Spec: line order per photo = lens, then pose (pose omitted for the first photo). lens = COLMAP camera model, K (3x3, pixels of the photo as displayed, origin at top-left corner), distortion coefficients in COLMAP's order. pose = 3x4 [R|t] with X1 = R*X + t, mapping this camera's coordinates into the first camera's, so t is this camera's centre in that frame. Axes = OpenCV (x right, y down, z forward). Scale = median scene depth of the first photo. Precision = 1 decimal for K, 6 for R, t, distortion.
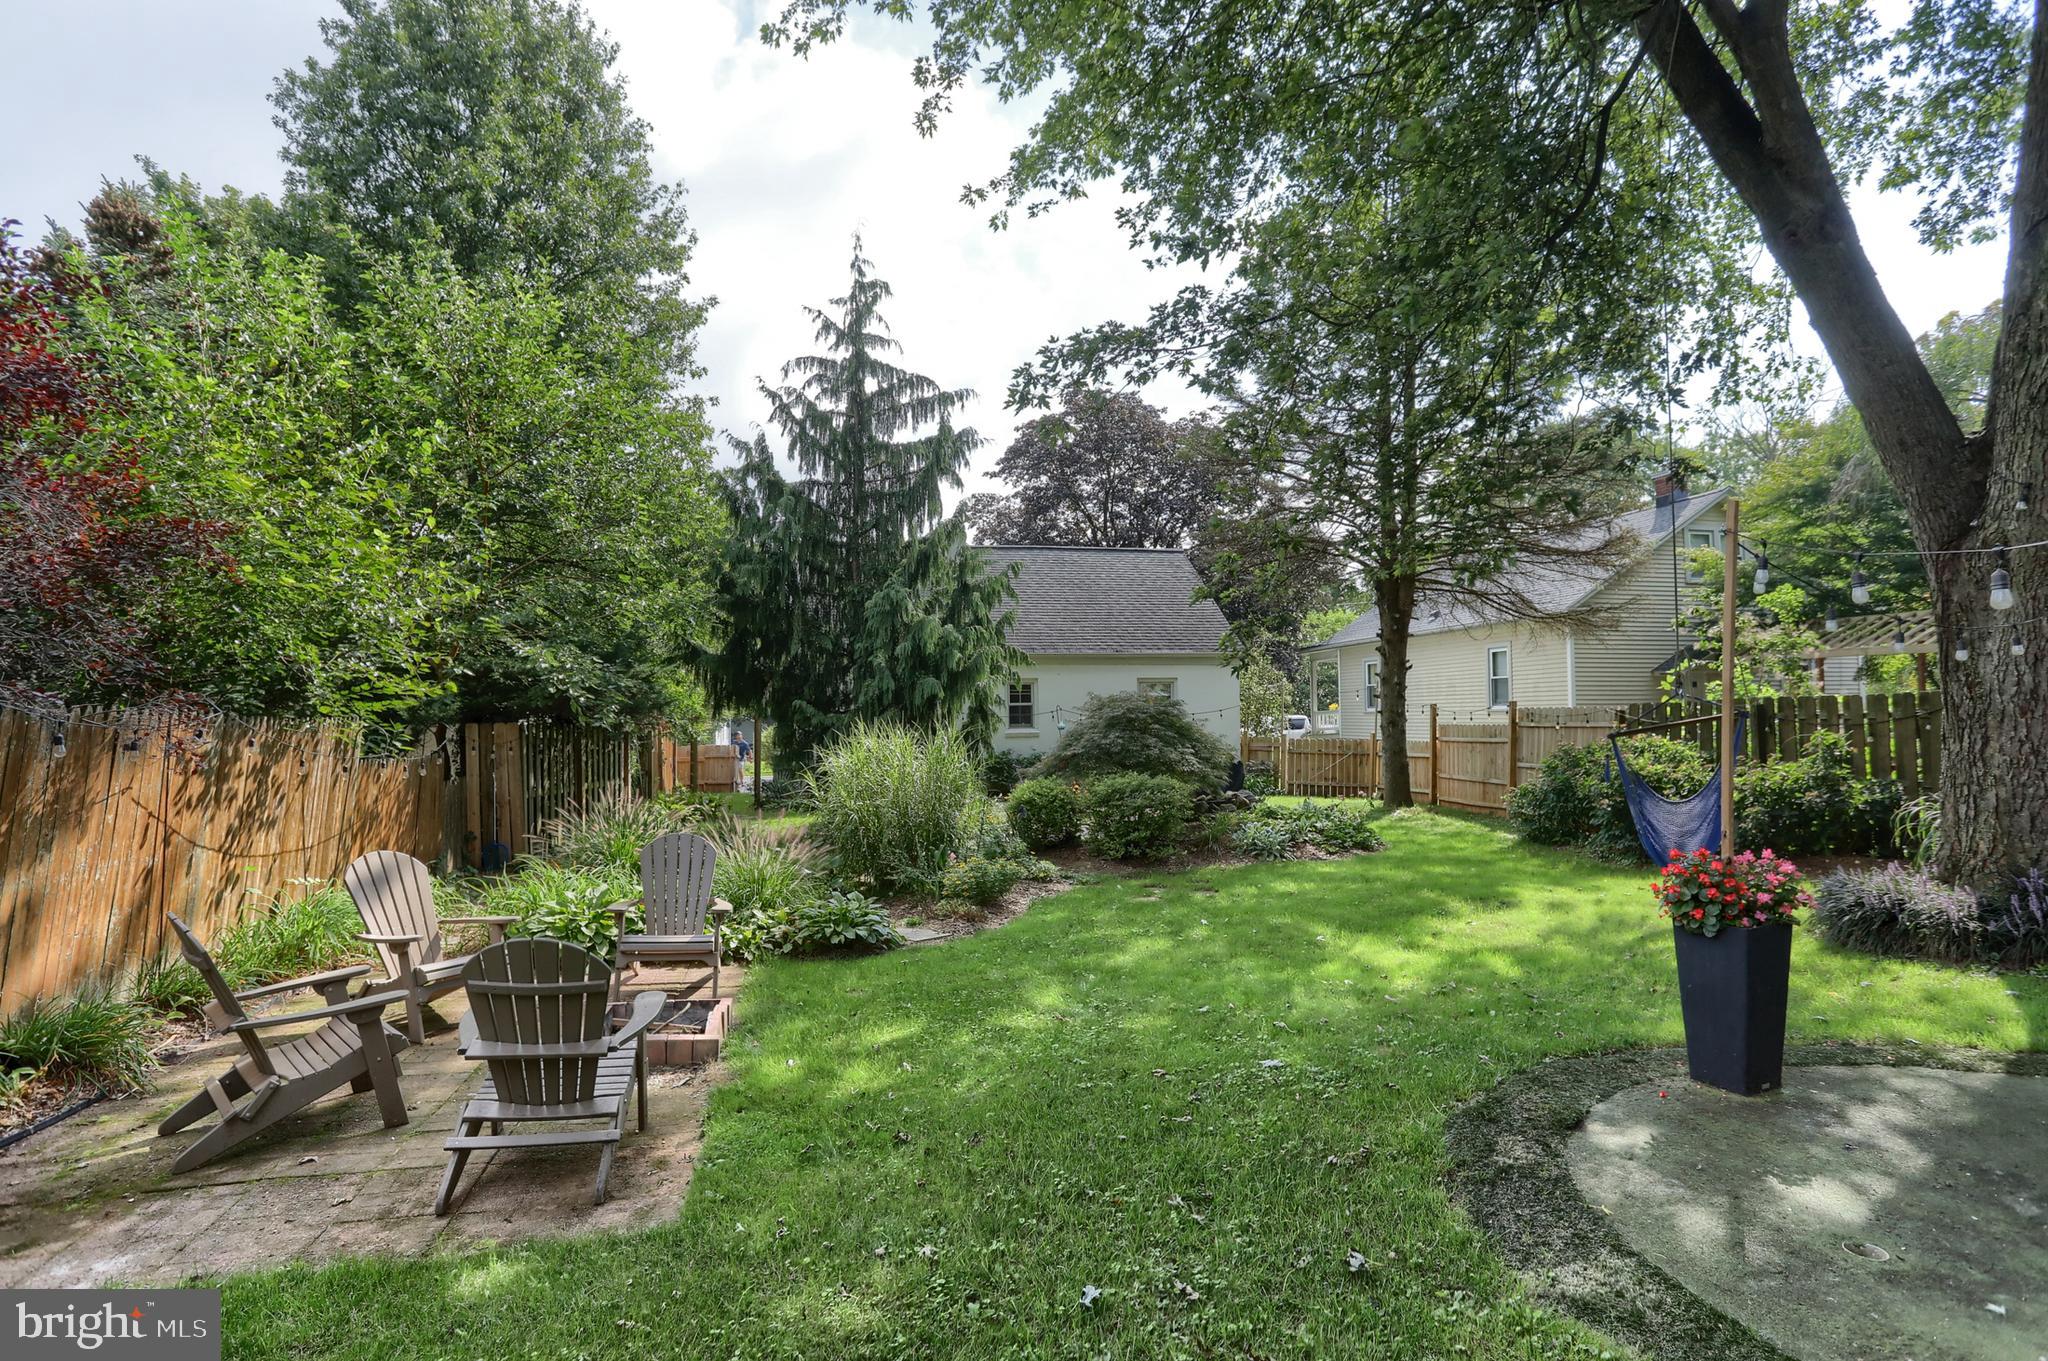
lens RADIAL K [[1076.9, 0, 1017.8], [0, 1076.9, 672.2], [0, 0, 1]] dist [-0.047691, 0.026233]
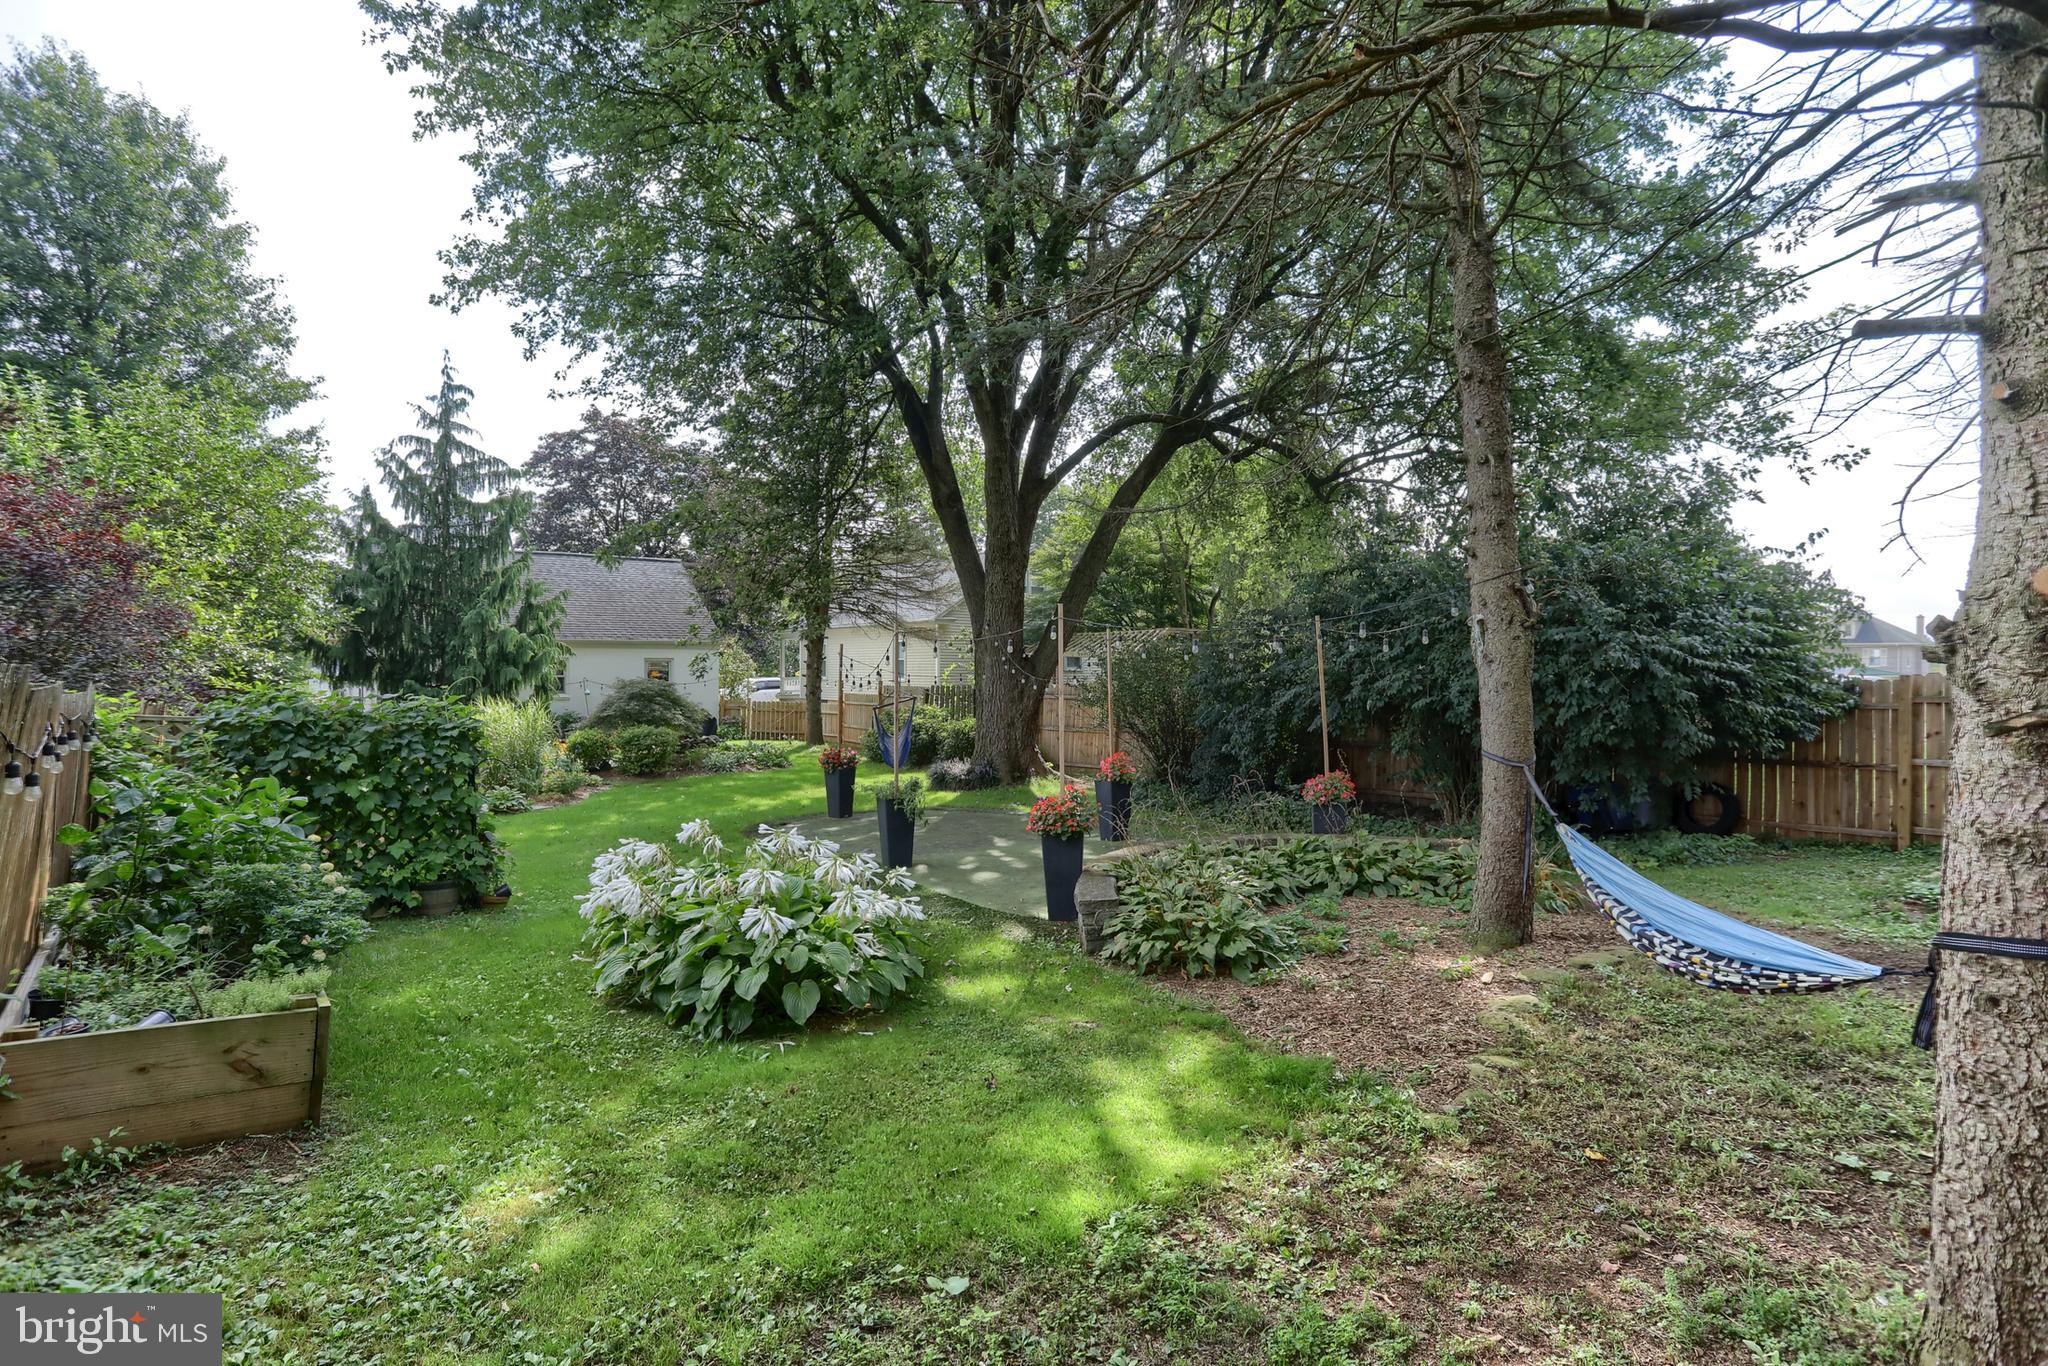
lens RADIAL K [[1026.1, 0, 1022.2], [0, 1026.1, 671.2], [0, 0, 1]] dist [-0.016503, 0.005739]
pose [[0.890127, 0.014034, 0.455497, -0.082484], [-0.033907, 0.998795, 0.035488, -0.058199], [-0.454450, -0.047034, 0.889530, -0.584243]]
